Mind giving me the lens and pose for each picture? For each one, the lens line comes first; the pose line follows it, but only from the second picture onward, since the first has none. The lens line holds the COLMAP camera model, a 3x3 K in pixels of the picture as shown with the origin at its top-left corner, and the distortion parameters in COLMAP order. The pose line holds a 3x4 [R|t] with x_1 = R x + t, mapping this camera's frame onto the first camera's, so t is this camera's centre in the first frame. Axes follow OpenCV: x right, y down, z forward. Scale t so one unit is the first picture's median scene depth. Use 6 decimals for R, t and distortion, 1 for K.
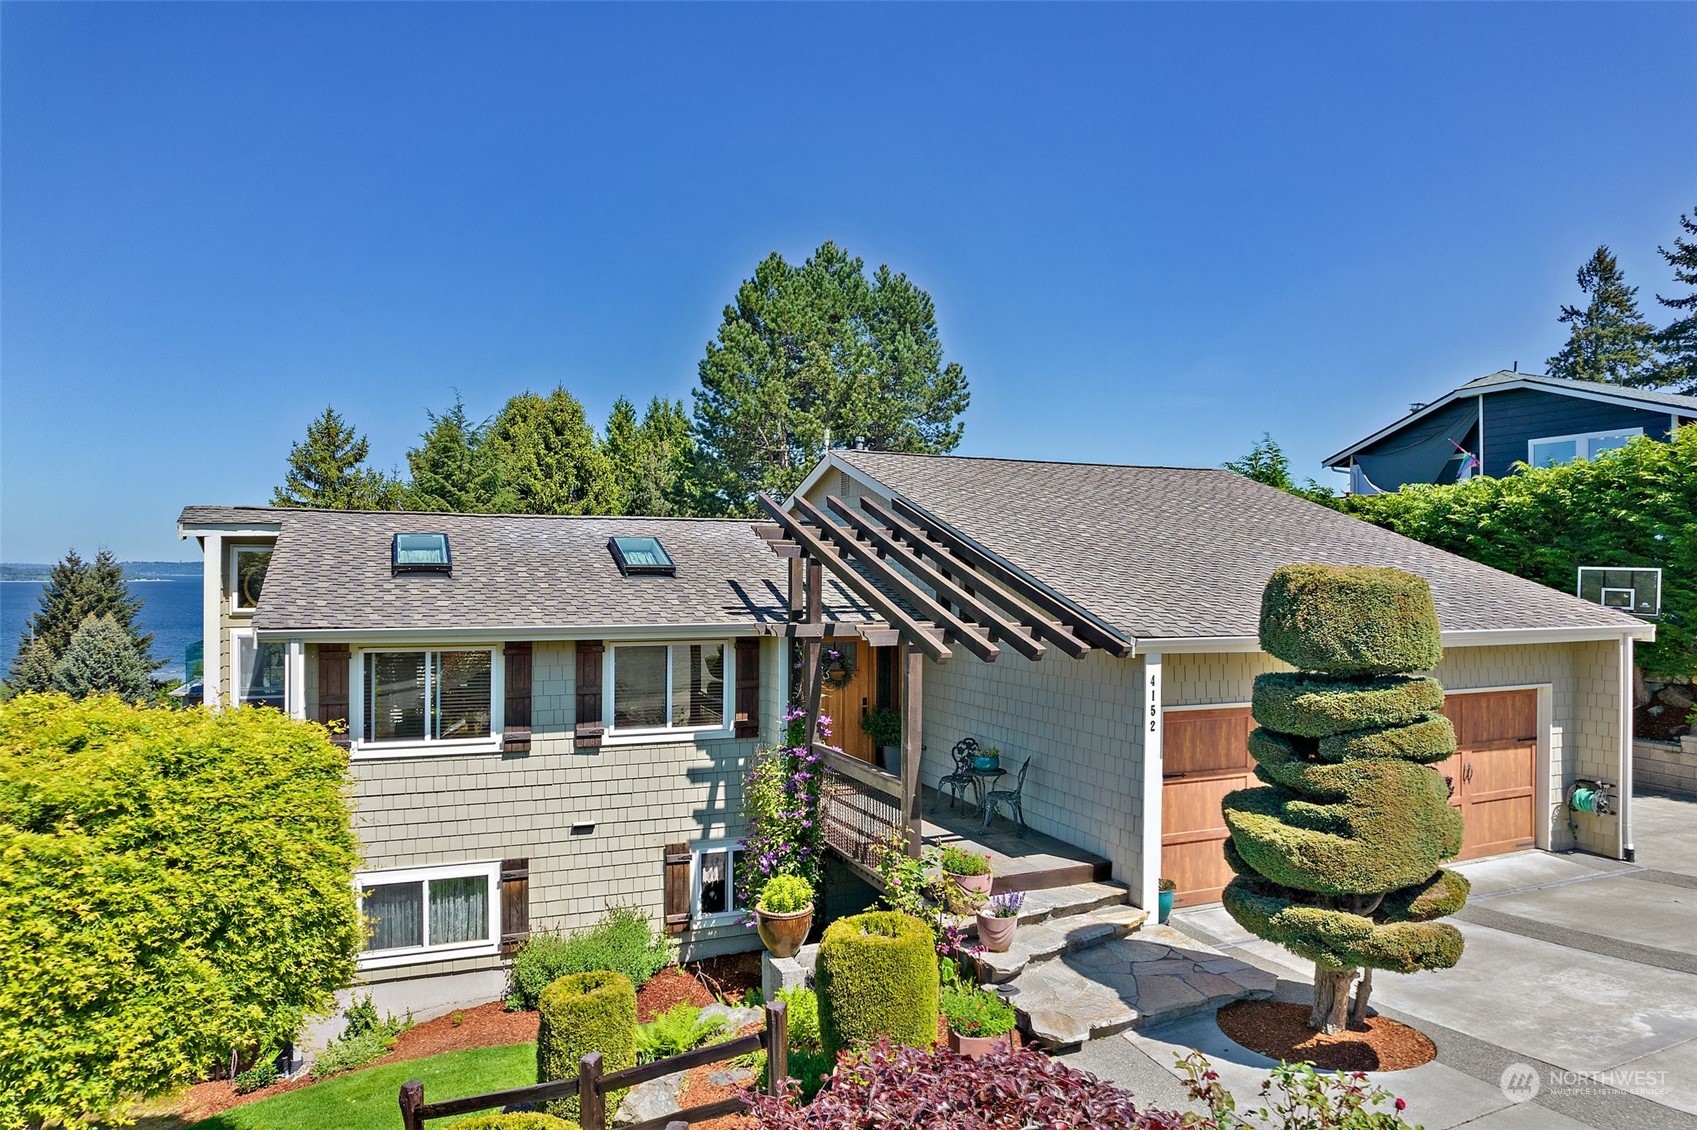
lens RADIAL K [[1103.9, 0, 848.5], [0, 1103.9, 565.0], [0, 0, 1]] dist [-0.071580, 0.061256]
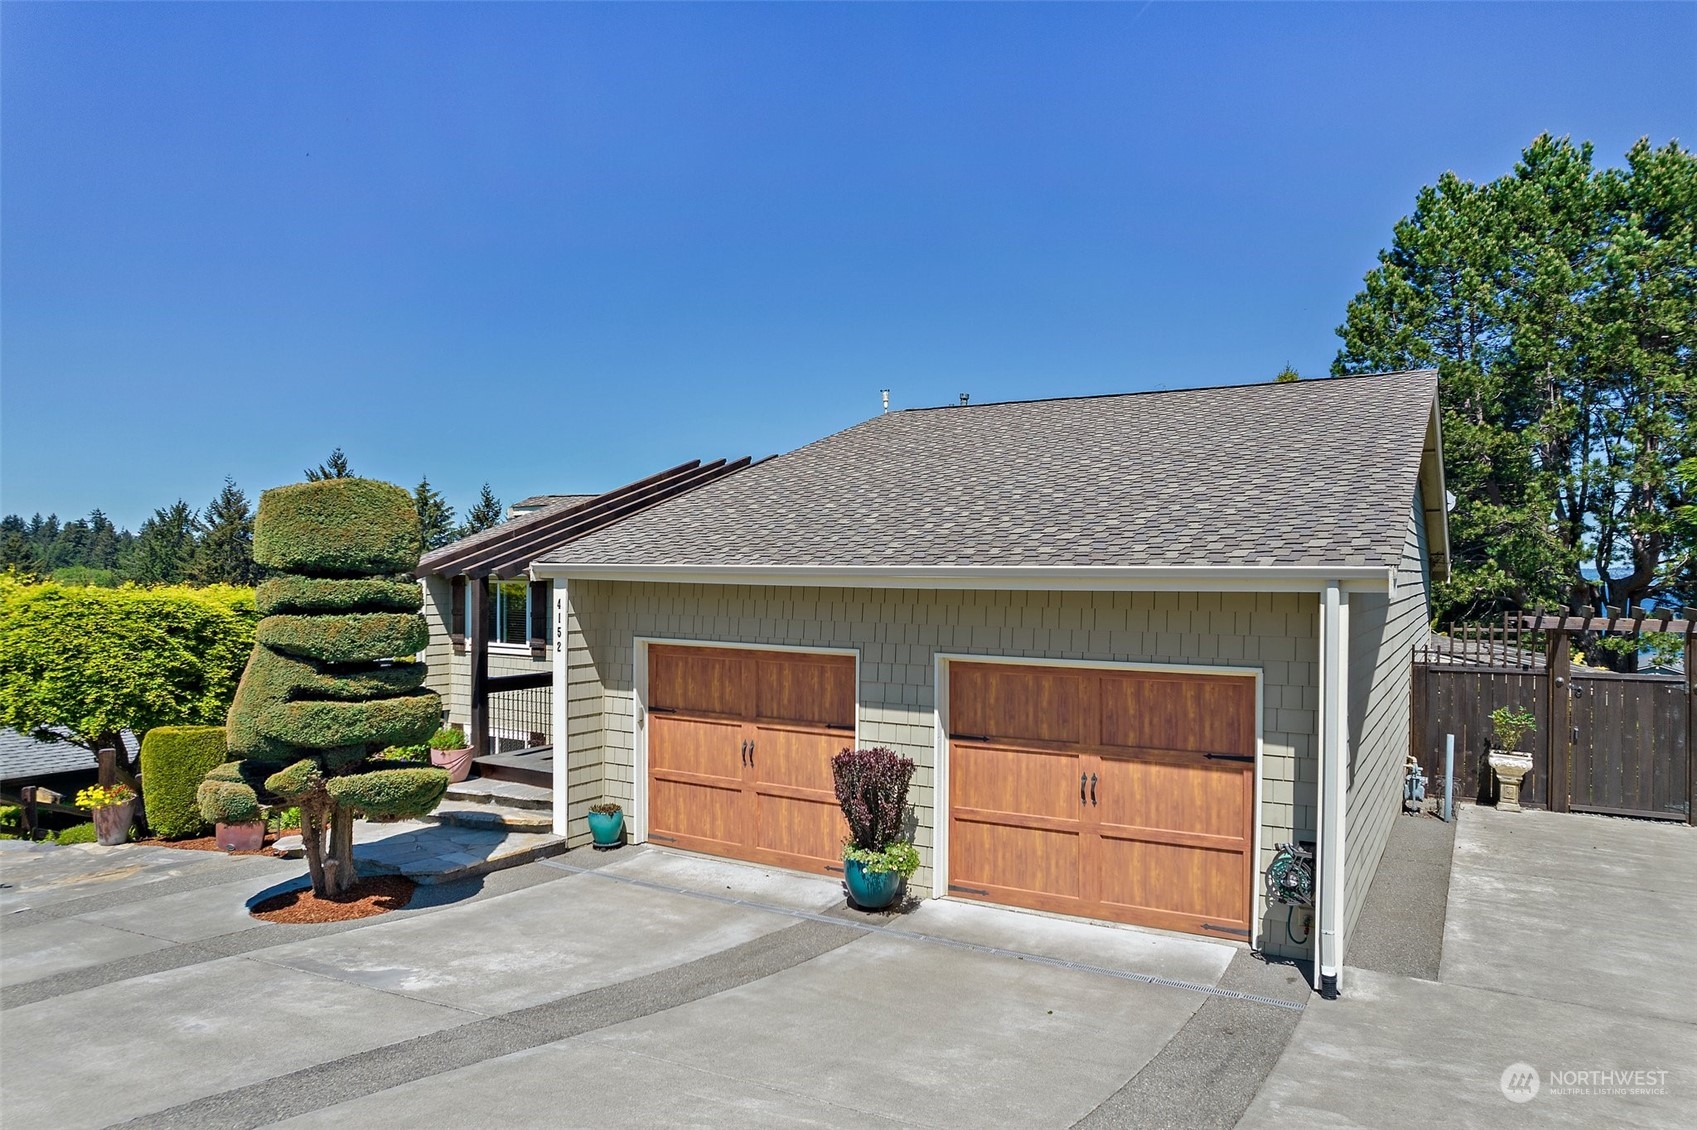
lens RADIAL K [[1103.9, 0, 848.5], [0, 1103.9, 565.0], [0, 0, 1]] dist [-0.071580, 0.061256]
pose [[0.578396, -0.004367, -0.815745, 1.165076], [-0.002080, 0.999975, -0.006828, 0.066395], [0.815754, 0.005646, 0.578372, 0.546675]]
